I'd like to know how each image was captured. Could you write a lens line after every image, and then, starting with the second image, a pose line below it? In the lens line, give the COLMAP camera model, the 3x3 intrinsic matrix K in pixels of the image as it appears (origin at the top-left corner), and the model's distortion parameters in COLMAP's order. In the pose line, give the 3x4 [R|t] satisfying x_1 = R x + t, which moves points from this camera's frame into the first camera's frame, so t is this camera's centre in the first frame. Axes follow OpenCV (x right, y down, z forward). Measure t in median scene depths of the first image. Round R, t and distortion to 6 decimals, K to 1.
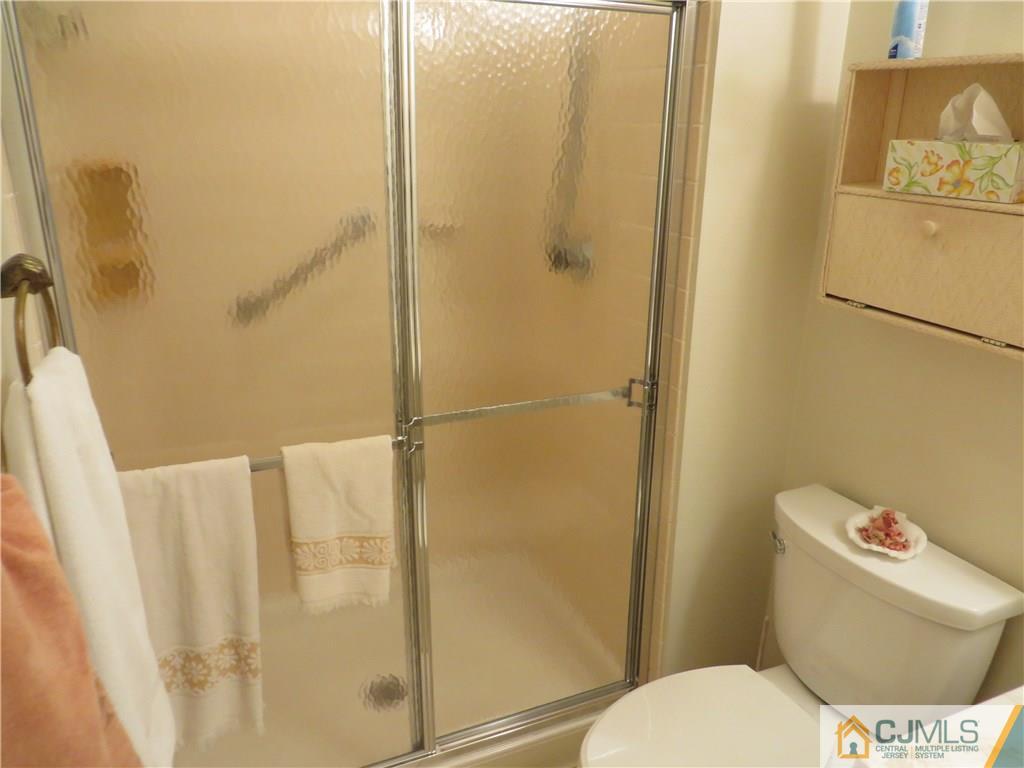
lens RADIAL K [[777.7, 0, 512.0], [0, 777.7, 384.0], [0, 0, 1]] dist [-0.004827, -0.005909]
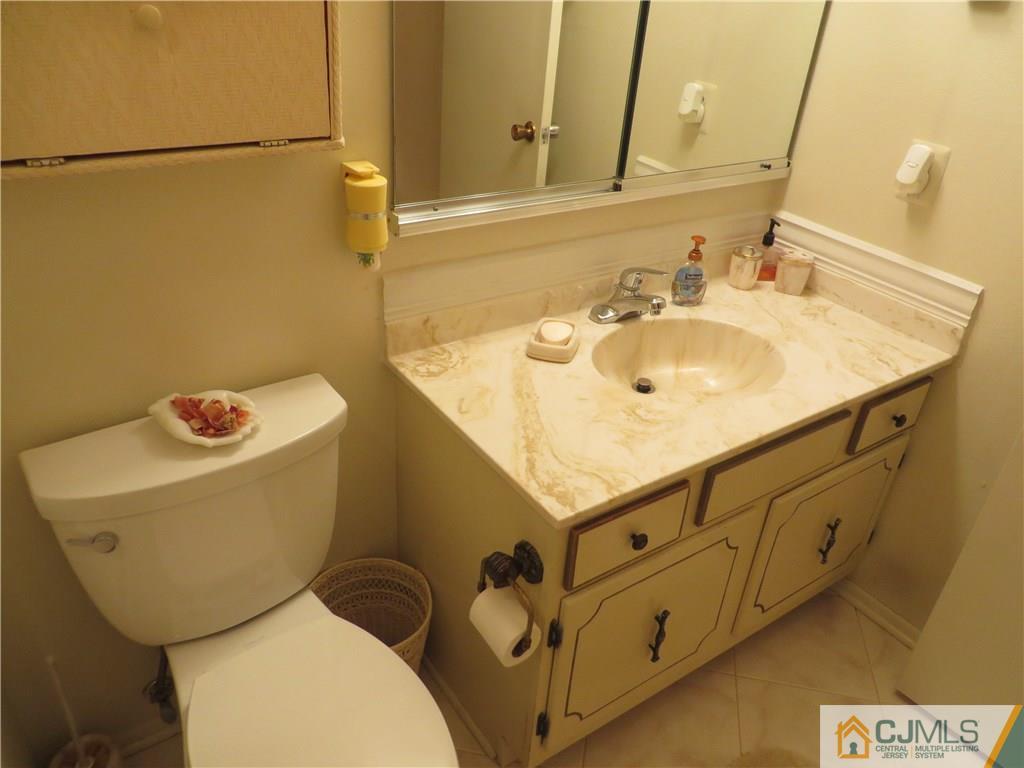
lens RADIAL K [[777.7, 0, 512.0], [0, 777.7, 384.0], [0, 0, 1]] dist [-0.004827, -0.005909]
pose [[-0.187071, -0.528842, 0.827847, -0.242898], [0.246003, 0.790652, 0.560671, -0.221924], [-0.951045, 0.308538, -0.017811, 0.718017]]
